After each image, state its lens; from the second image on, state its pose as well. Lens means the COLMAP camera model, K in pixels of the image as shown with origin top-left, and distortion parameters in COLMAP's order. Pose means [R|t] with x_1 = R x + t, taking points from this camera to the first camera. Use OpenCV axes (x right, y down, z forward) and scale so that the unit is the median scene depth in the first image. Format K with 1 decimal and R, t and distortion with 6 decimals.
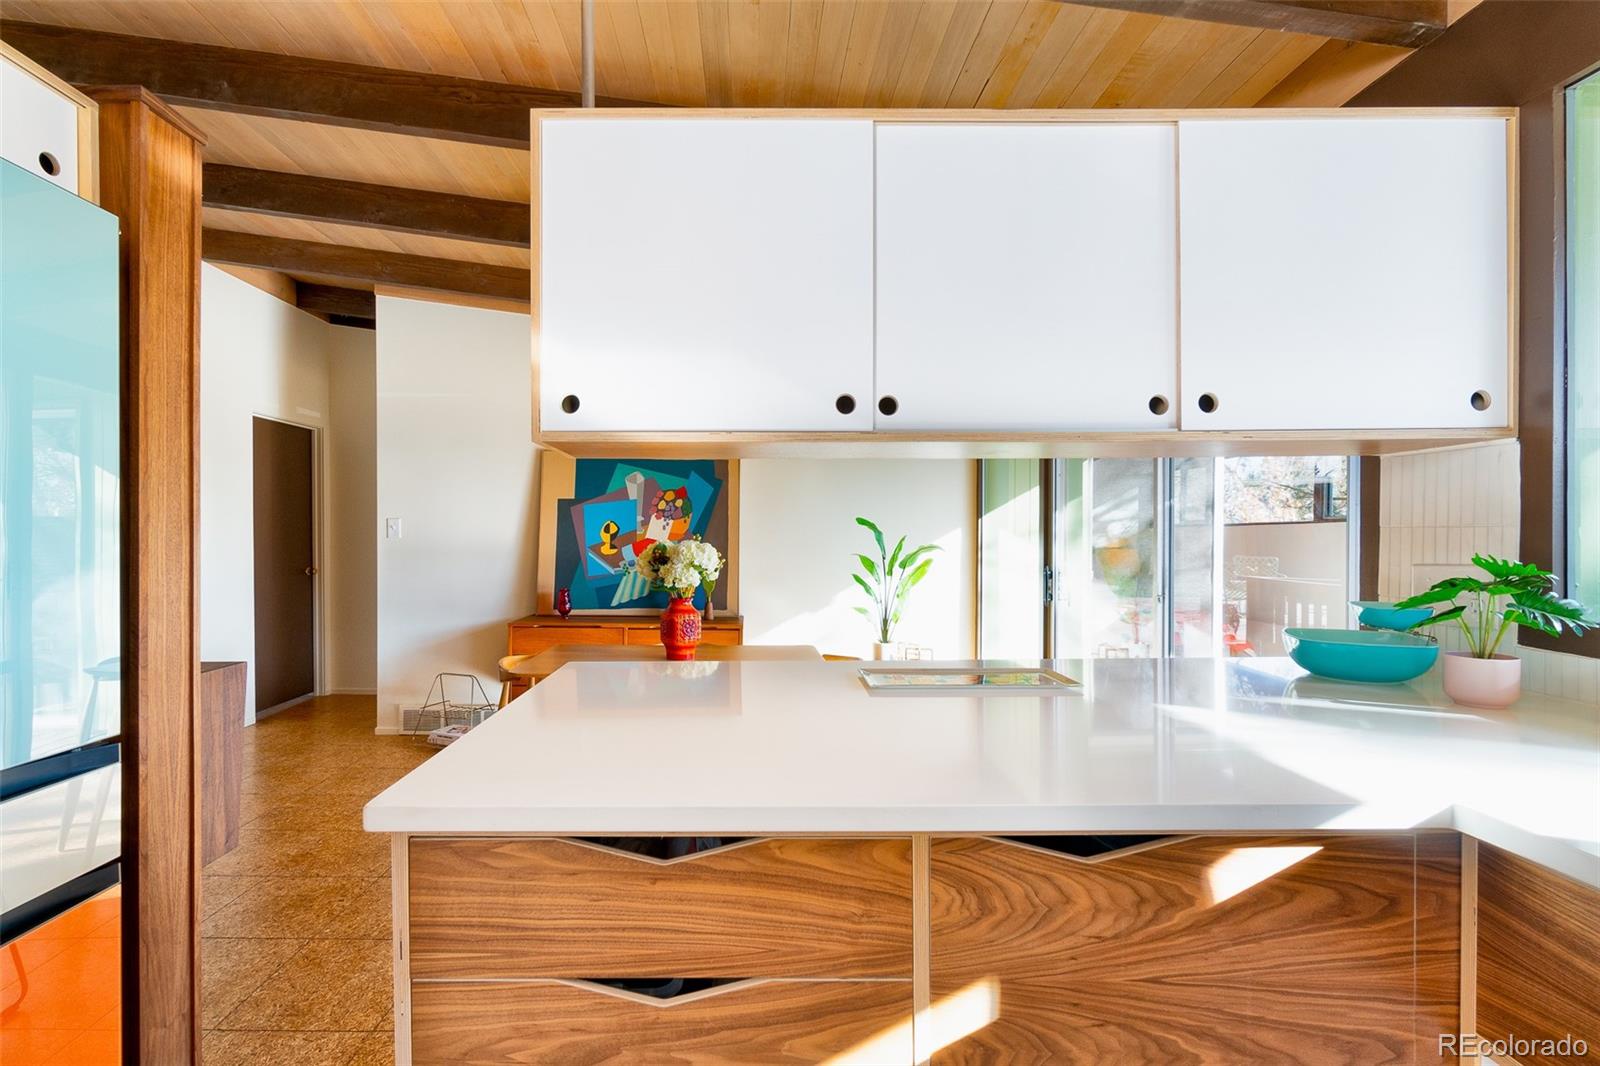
lens RADIAL K [[697.9, 0, 750.5], [0, 697.9, 534.2], [0, 0, 1]] dist [-0.000428, 0.000066]
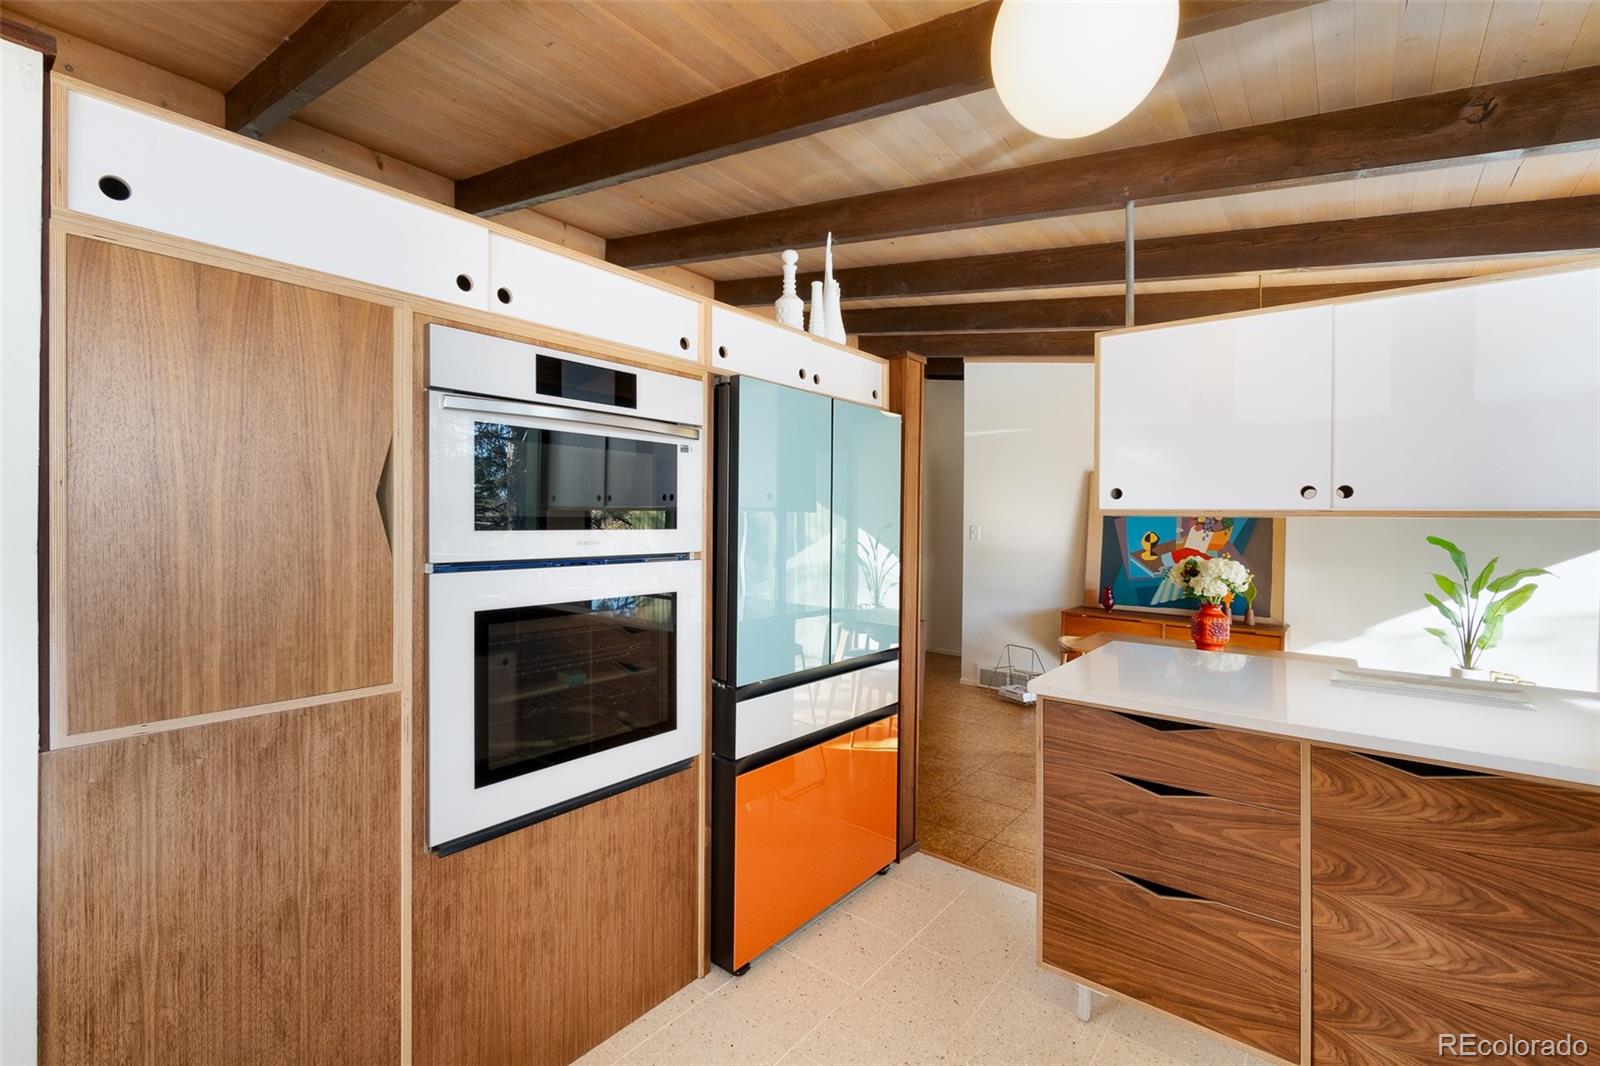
lens RADIAL K [[697.9, 0, 794.9], [0, 697.9, 518.6], [0, 0, 1]] dist [-0.000428, 0.000066]
pose [[0.777533, 0.008450, -0.628785, 0.106209], [-0.009471, 0.999954, 0.001727, -0.056549], [0.628771, 0.004613, 0.777577, -0.427145]]
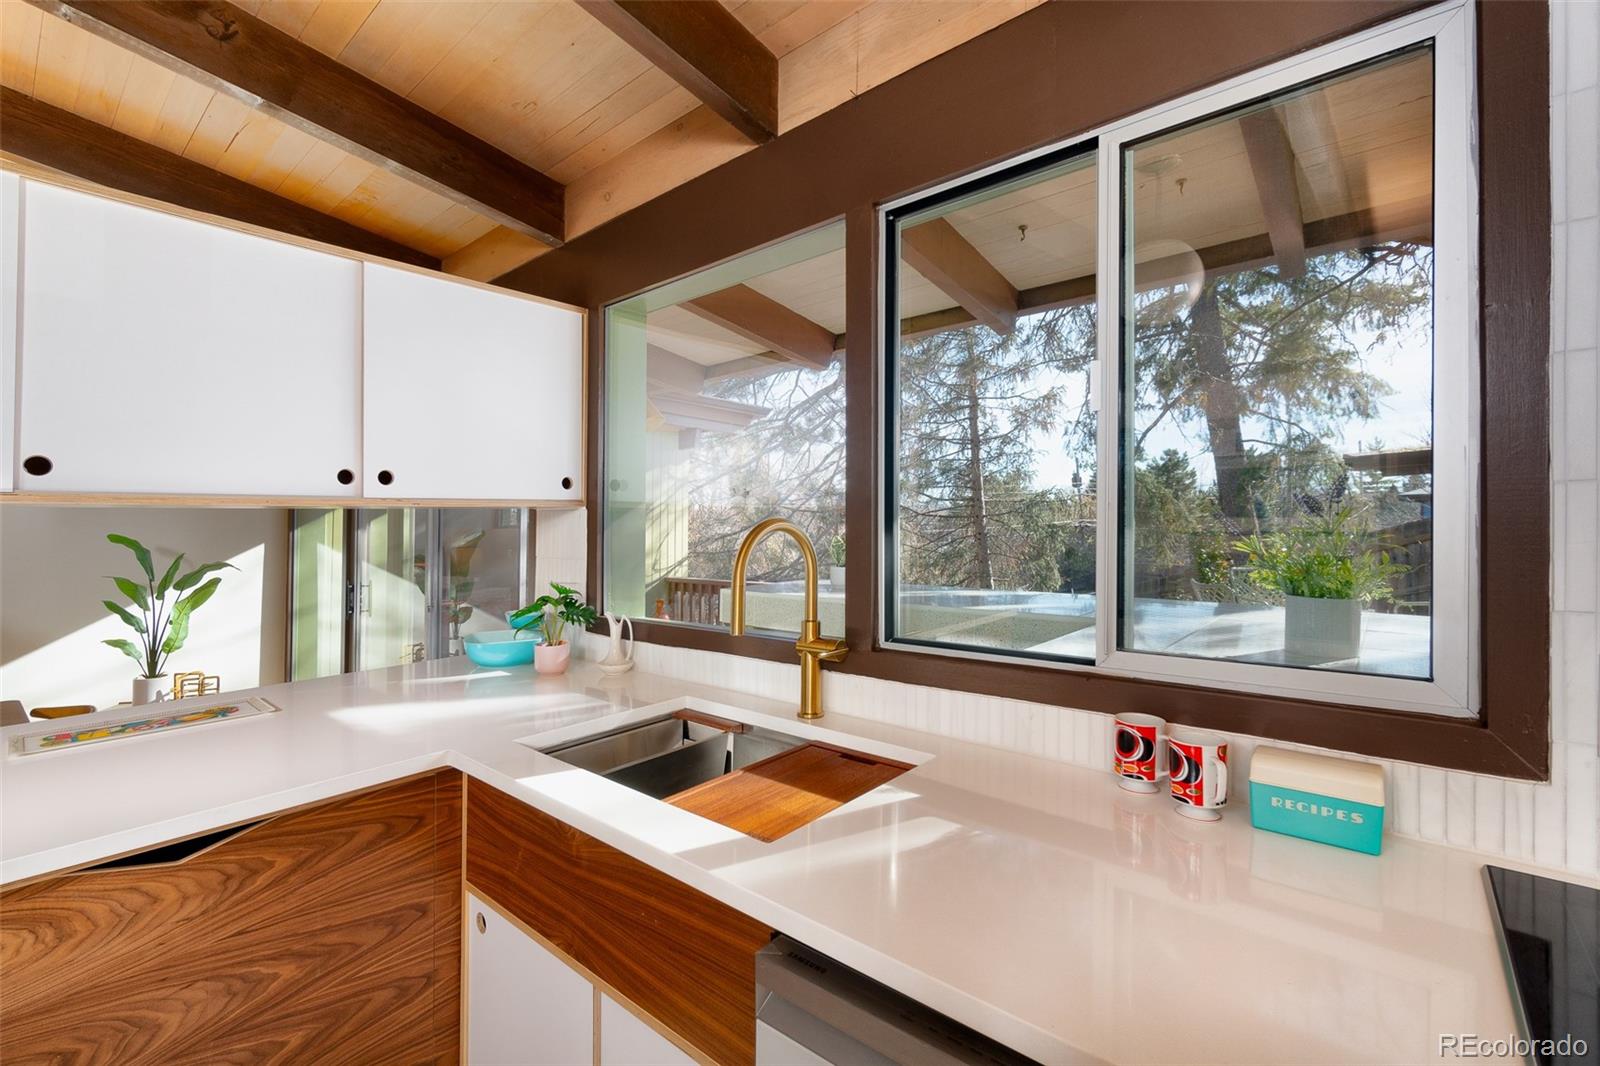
lens RADIAL K [[697.9, 0, 777.0], [0, 697.9, 507.6], [0, 0, 1]] dist [-0.000428, 0.000066]
pose [[0.659449, 0.011538, 0.751661, 0.070495], [0.003950, 0.999815, -0.018813, -0.049163], [-0.751739, 0.015375, 0.659281, -0.210867]]
